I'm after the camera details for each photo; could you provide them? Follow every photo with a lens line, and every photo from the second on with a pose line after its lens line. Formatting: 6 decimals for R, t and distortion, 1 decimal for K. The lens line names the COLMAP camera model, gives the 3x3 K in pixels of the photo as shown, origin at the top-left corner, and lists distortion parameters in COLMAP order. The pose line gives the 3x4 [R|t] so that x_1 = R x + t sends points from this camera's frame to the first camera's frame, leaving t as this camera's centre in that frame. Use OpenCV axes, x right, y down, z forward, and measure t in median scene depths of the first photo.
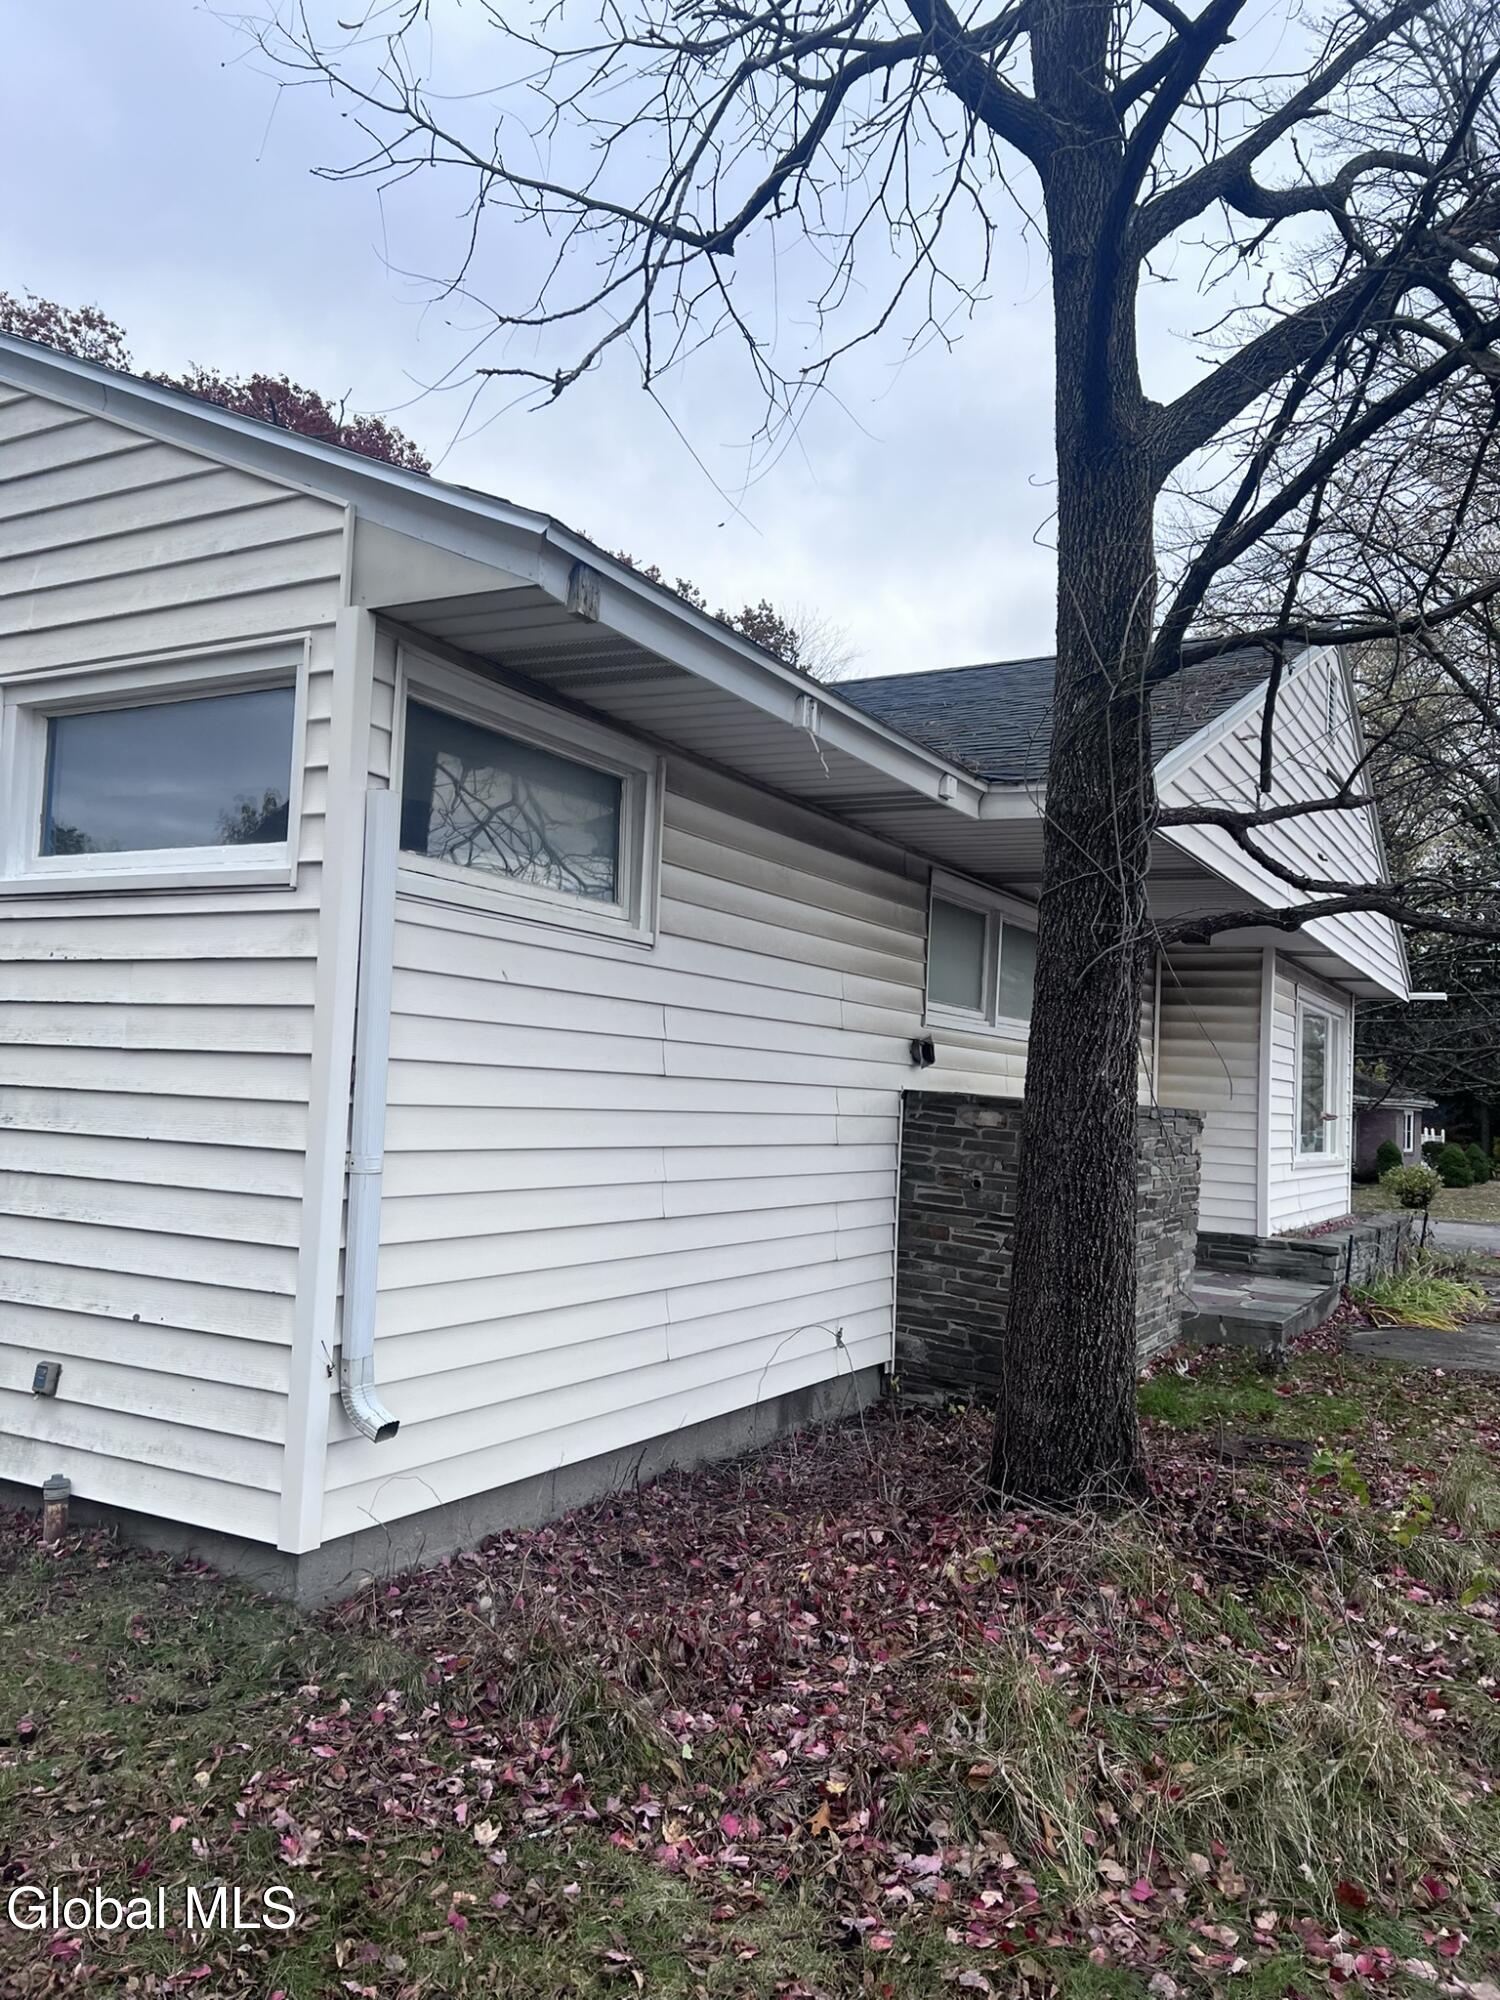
lens RADIAL K [[1505.8, 0, 760.9], [0, 1505.8, 1004.5], [0, 0, 1]] dist [0.046178, -0.042299]
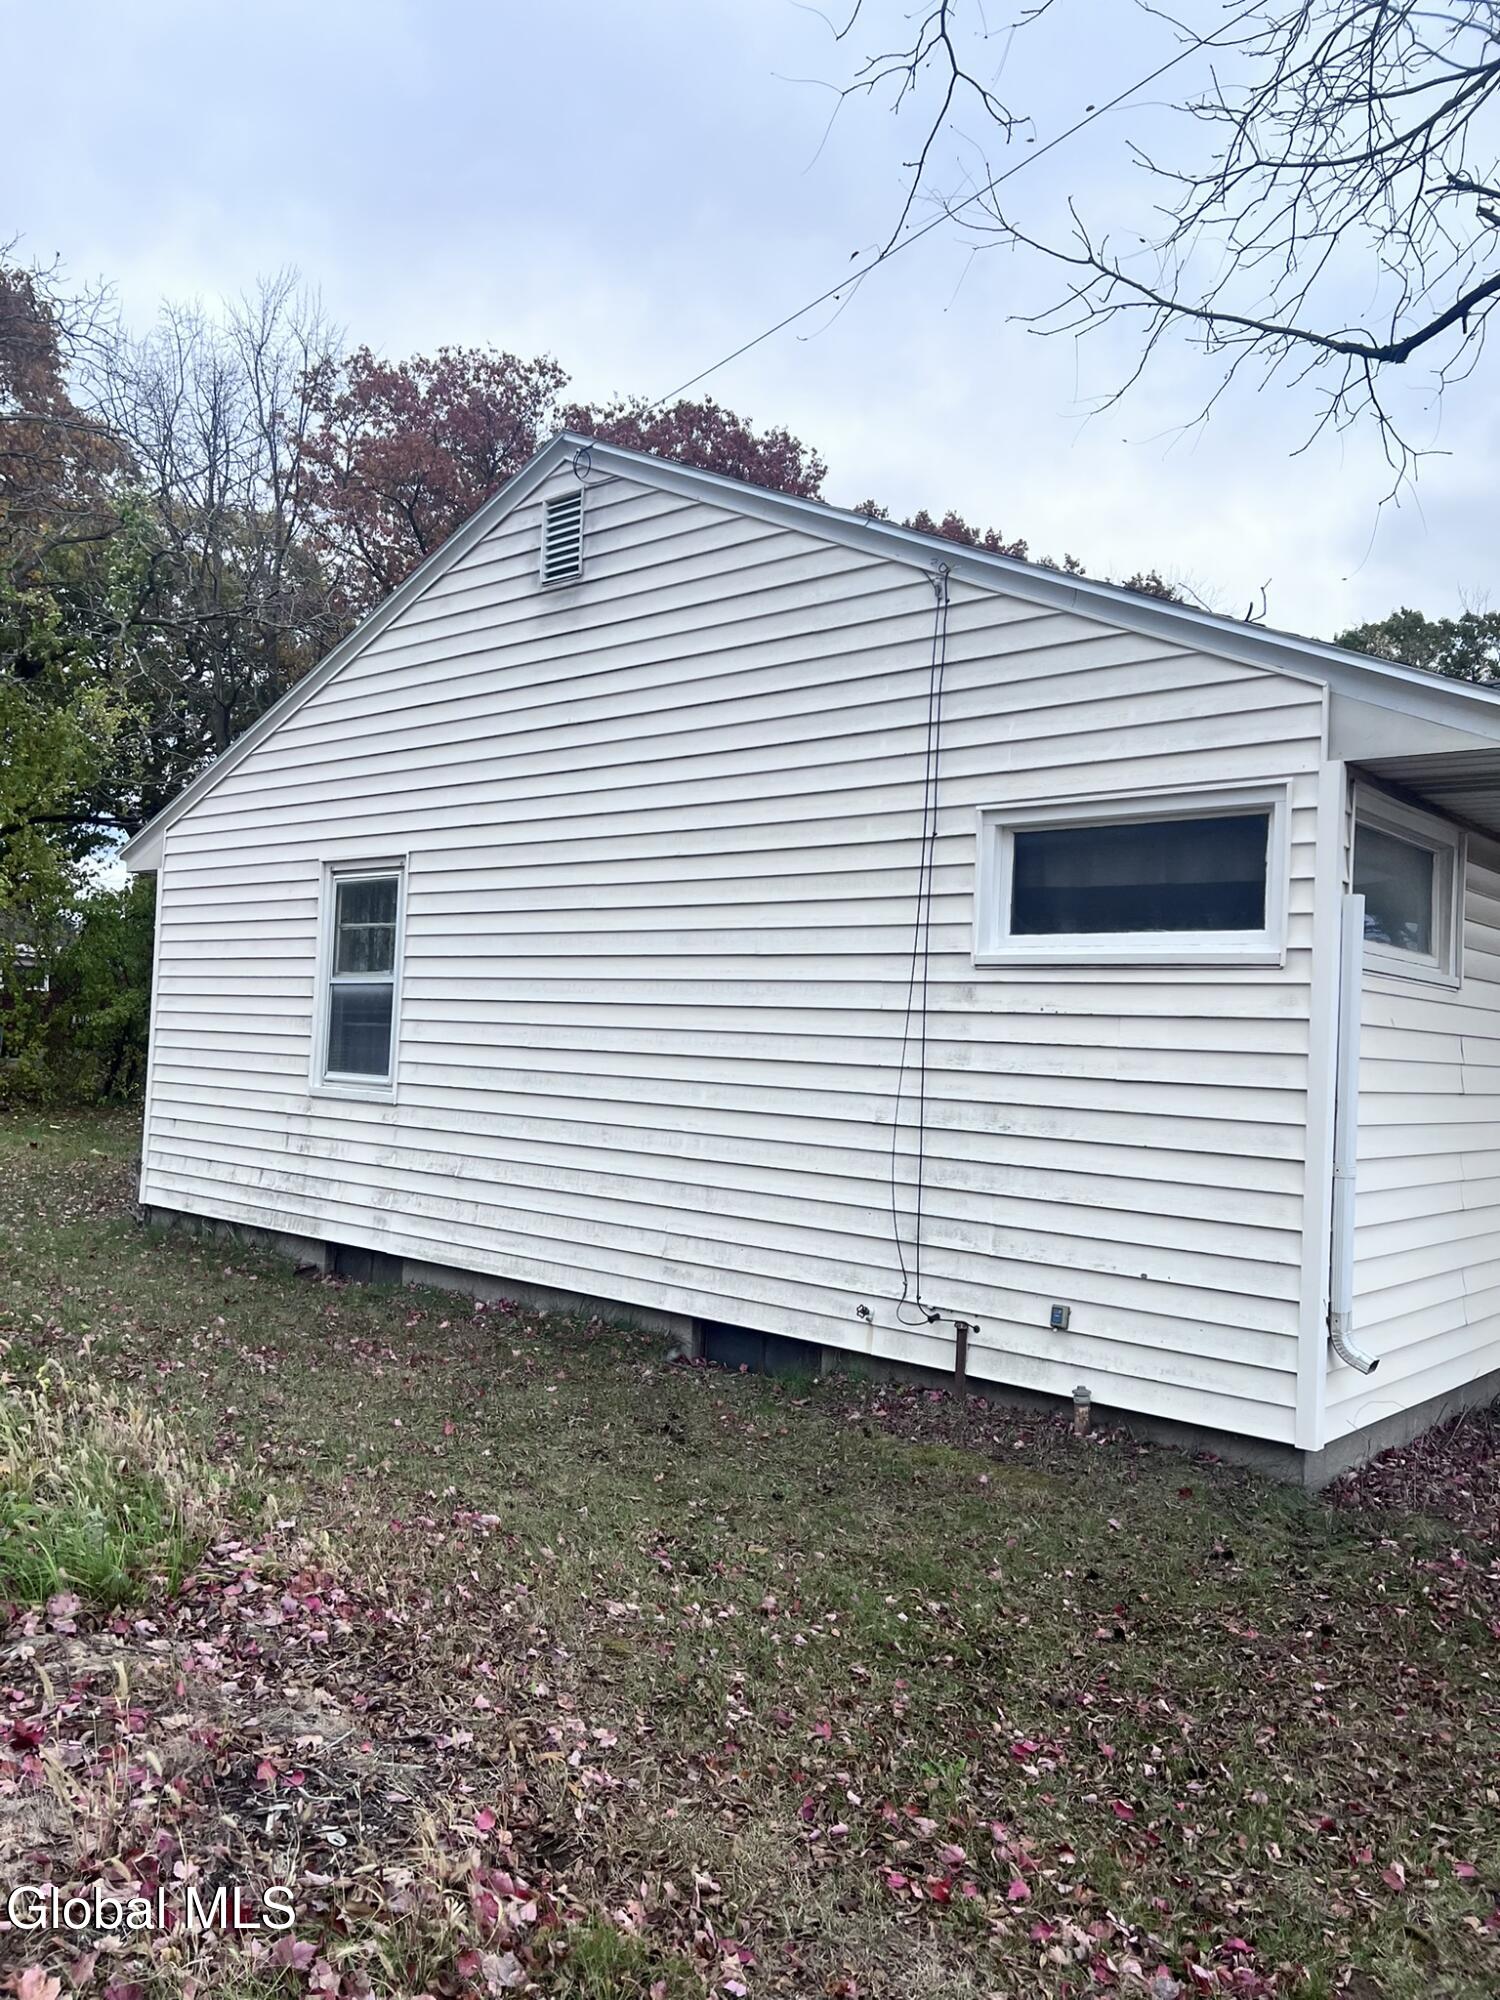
lens RADIAL K [[1505.8, 0, 745.3], [0, 1505.8, 989.9], [0, 0, 1]] dist [0.046178, -0.042299]
pose [[0.977471, -0.011002, -0.210782, -0.457327], [0.014757, 0.999759, 0.016248, -0.079161], [0.210552, -0.018993, 0.977398, -0.404392]]
